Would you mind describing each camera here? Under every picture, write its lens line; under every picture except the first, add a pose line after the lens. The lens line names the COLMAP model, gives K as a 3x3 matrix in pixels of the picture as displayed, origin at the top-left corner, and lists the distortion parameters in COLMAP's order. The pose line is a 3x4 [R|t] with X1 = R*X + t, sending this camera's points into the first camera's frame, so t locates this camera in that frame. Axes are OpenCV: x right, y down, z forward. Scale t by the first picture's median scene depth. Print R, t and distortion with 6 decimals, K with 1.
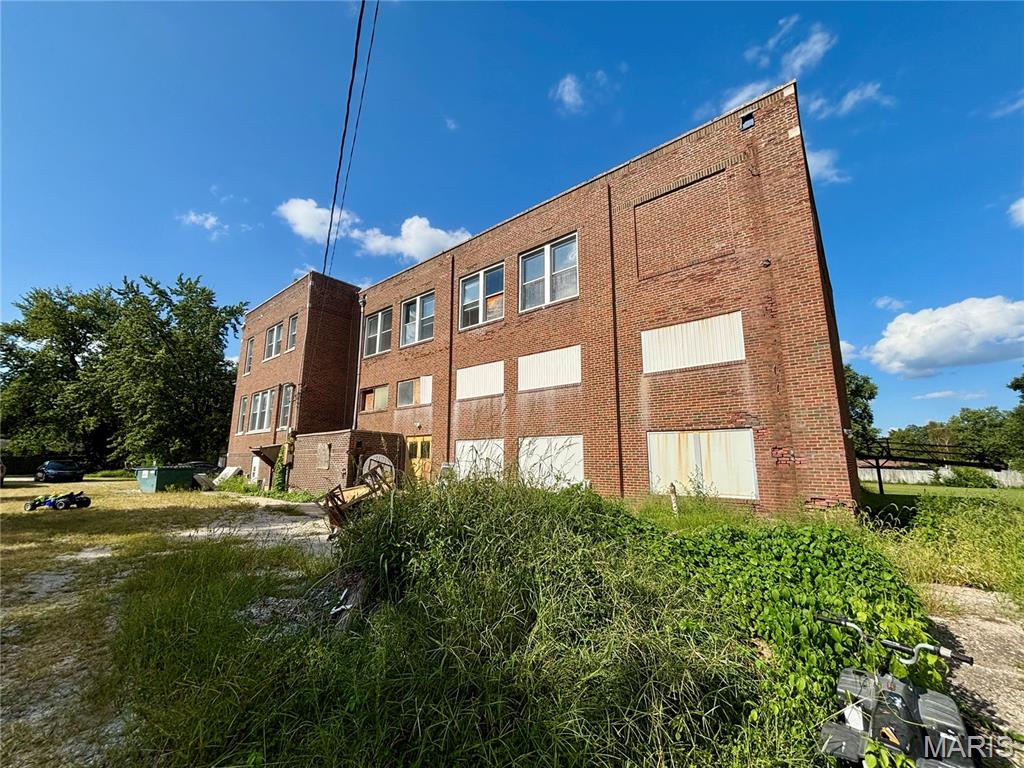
lens RADIAL K [[409.5, 0, 512.1], [0, 409.5, 386.4], [0, 0, 1]] dist [-0.001280, -0.000885]
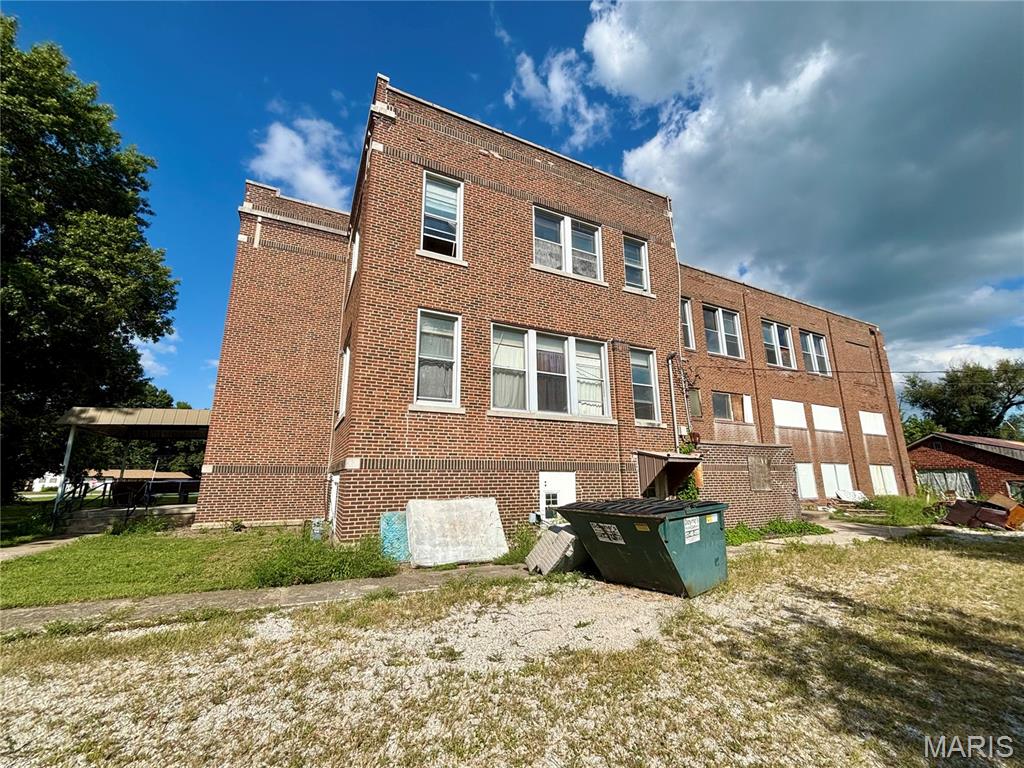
lens RADIAL K [[409.5, 0, 512.3], [0, 409.5, 388.9], [0, 0, 1]] dist [-0.001280, -0.000885]
pose [[0.404076, 0.201923, 0.892160, -1.542708], [-0.157286, 0.976142, -0.149693, 0.230232], [-0.901102, -0.079837, 0.426195, 1.261571]]
